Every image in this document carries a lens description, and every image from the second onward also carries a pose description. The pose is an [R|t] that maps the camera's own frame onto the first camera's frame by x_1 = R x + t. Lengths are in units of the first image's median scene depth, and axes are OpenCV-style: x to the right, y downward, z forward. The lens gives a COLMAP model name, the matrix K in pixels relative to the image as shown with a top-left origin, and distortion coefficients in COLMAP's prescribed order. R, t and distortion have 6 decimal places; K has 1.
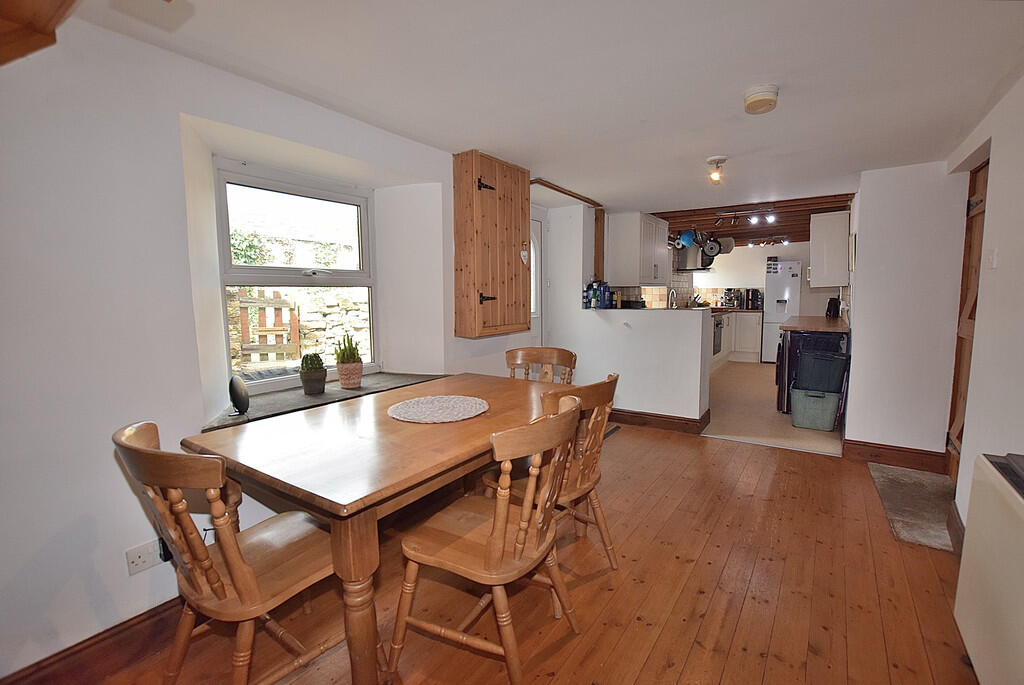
lens RADIAL K [[453.5, 0, 511.1], [0, 453.5, 342.0], [0, 0, 1]] dist [-0.026651, 0.001944]
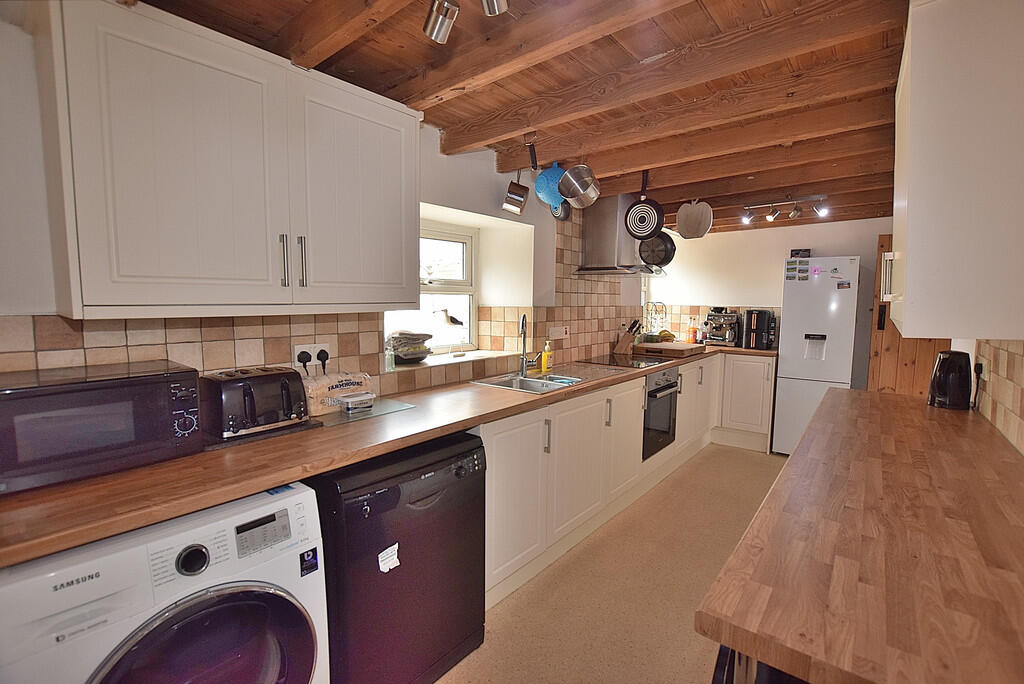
lens RADIAL K [[453.5, 0, 506.5], [0, 453.5, 345.1], [0, 0, 1]] dist [-0.026651, 0.001944]
pose [[0.995479, 0.029278, -0.090354, 0.304862], [-0.029777, 0.999548, -0.004177, -0.068602], [0.090191, 0.006848, 0.995901, 0.472075]]
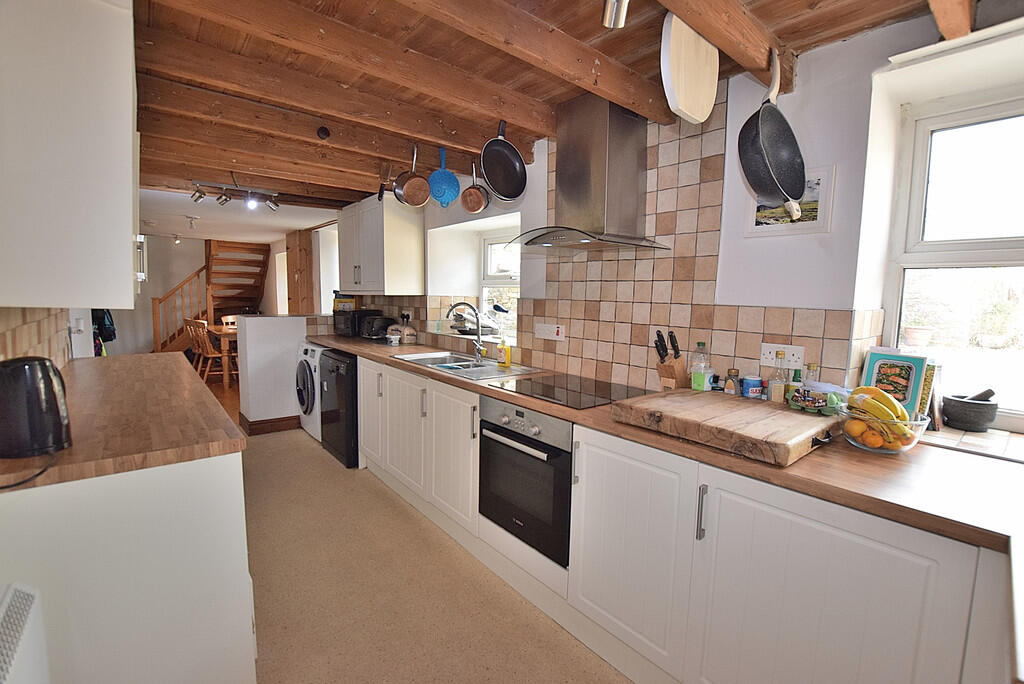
lens RADIAL K [[453.5, 0, 504.2], [0, 453.5, 342.9], [0, 0, 1]] dist [-0.026651, 0.001944]
pose [[-0.283753, 0.103674, -0.953277, 0.722941], [-0.123532, 0.981902, 0.143558, -0.130610], [0.950907, 0.158495, -0.265810, 1.059399]]
